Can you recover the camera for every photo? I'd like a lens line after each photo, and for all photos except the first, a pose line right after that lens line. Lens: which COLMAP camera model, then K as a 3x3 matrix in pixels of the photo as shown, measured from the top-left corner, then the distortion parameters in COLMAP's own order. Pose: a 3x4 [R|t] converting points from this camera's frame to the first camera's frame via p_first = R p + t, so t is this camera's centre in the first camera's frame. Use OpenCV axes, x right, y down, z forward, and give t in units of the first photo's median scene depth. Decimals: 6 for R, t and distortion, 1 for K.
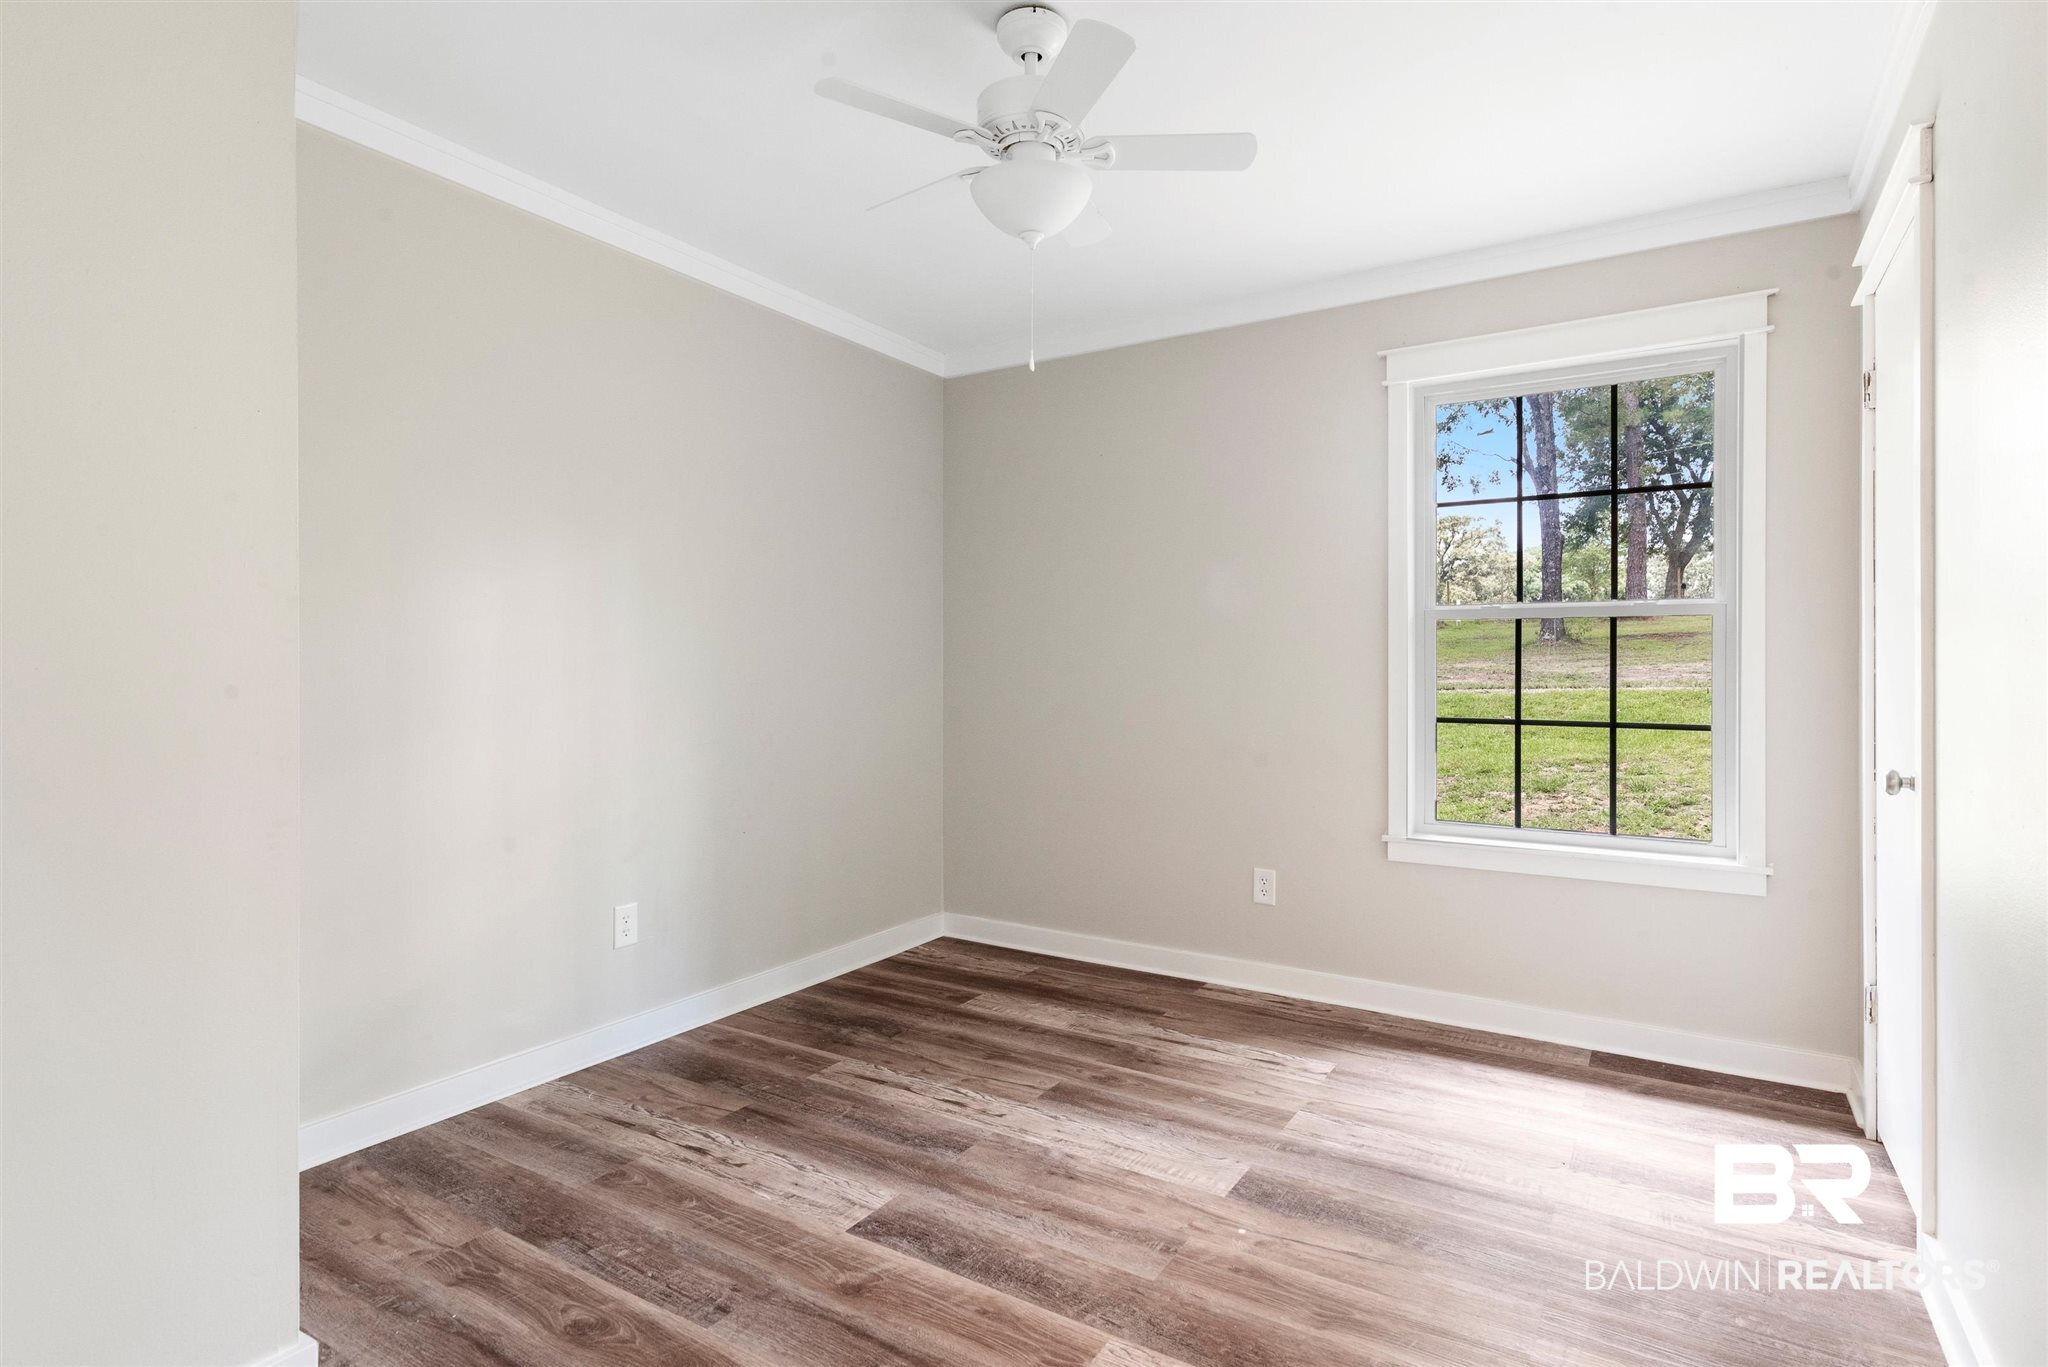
lens RADIAL K [[1040.9, 0, 1020.6], [0, 1040.9, 680.6], [0, 0, 1]] dist [0.011454, -0.000295]
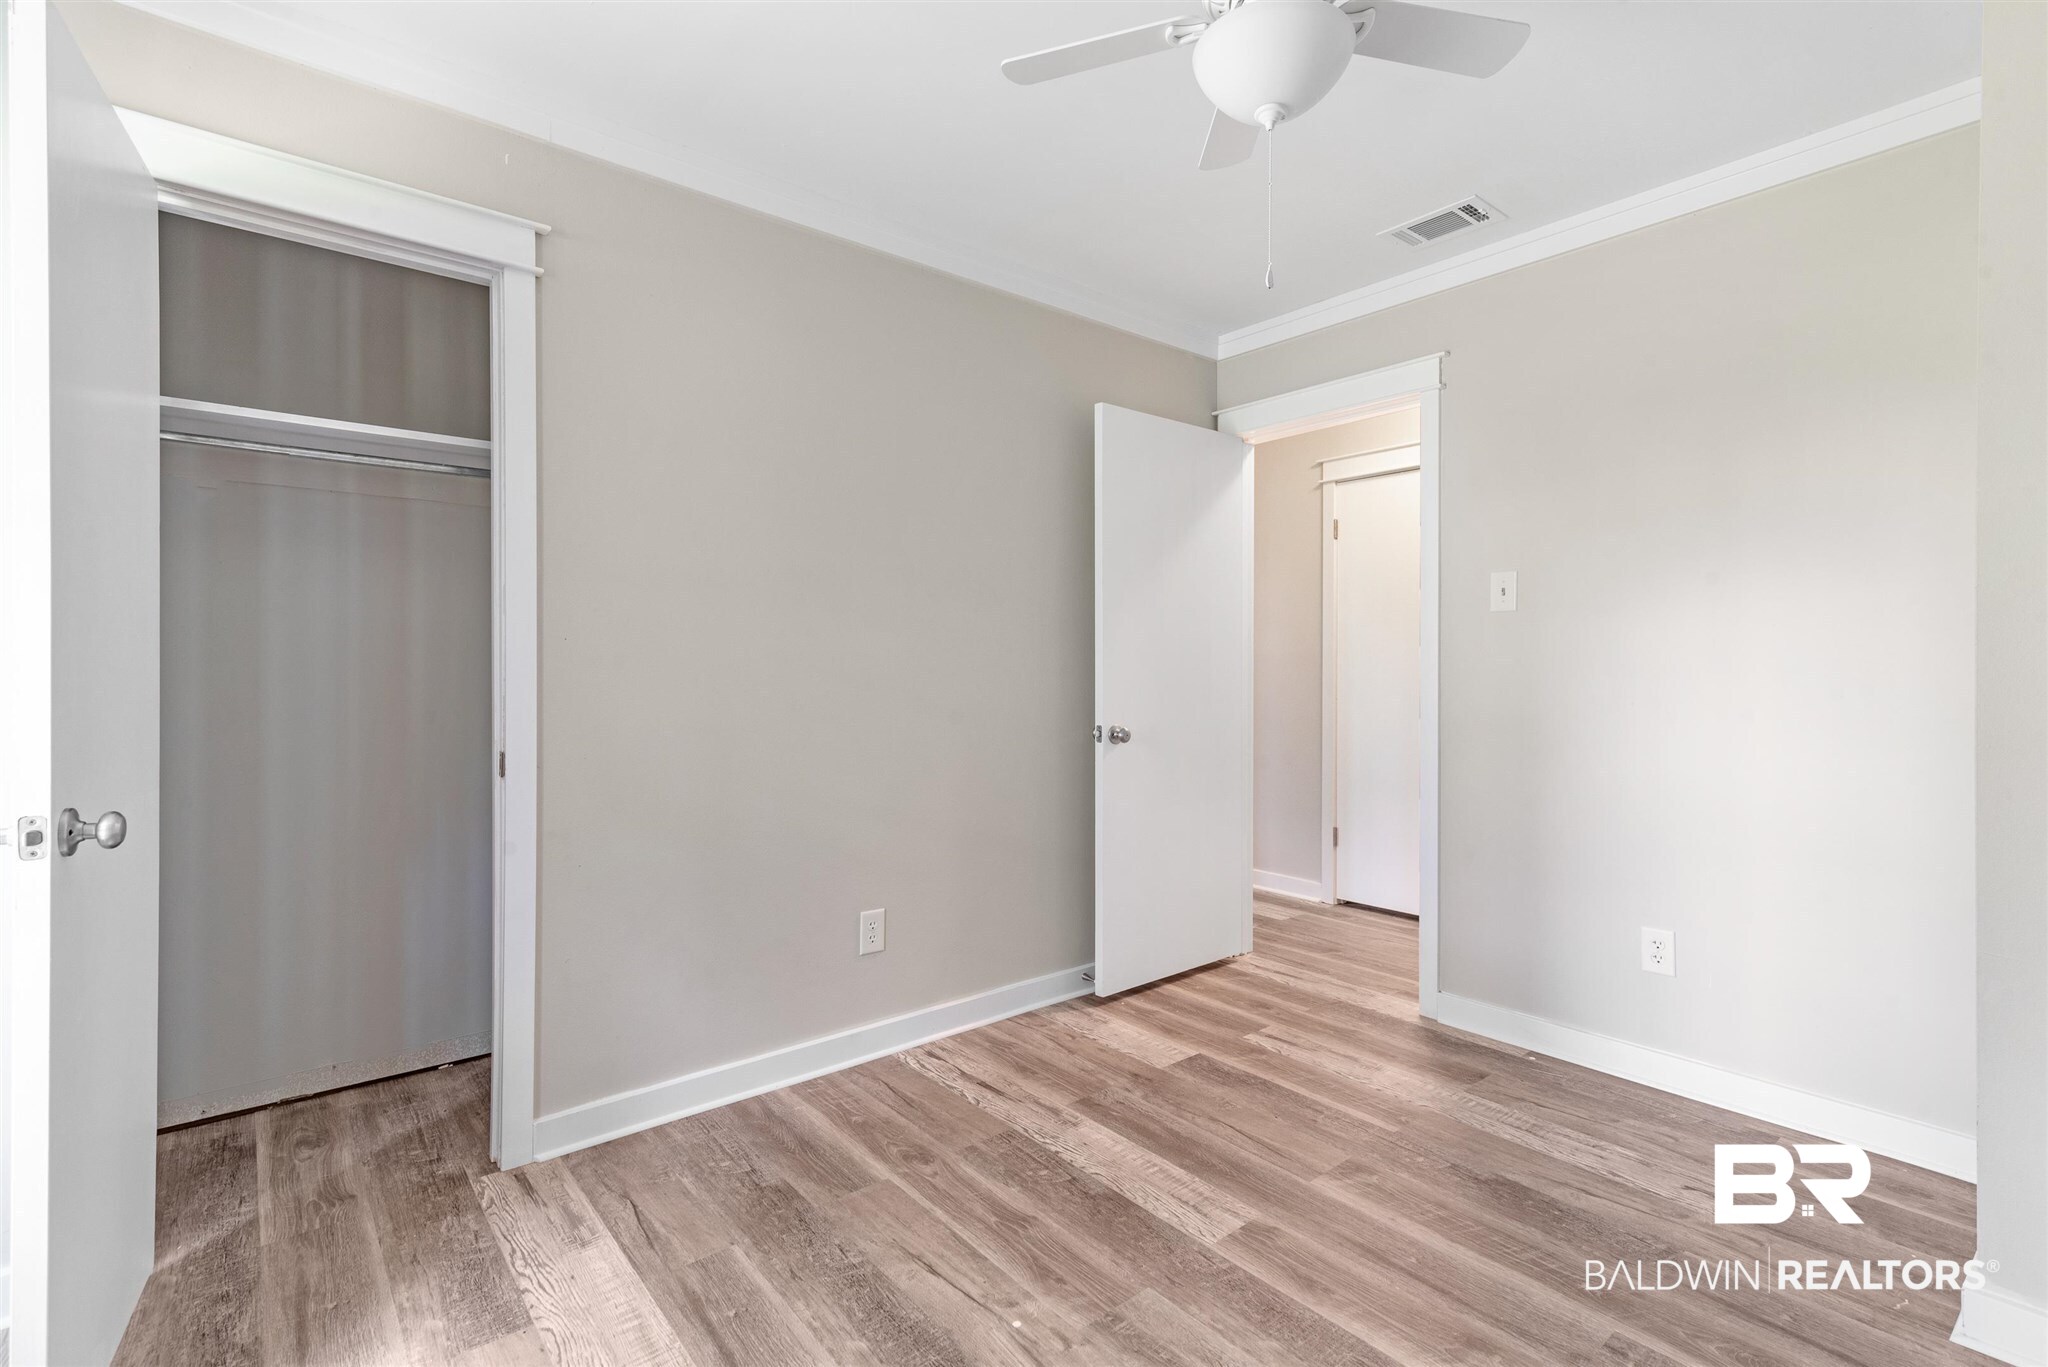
lens RADIAL K [[949.6, 0, 1022.2], [0, 949.6, 675.4], [0, 0, 1]] dist [0.003897, 0.000432]
pose [[-0.950688, -0.003598, 0.310129, -0.037732], [0.002333, 0.999821, 0.018752, -0.025850], [-0.310141, 0.018551, -0.950509, 1.917877]]
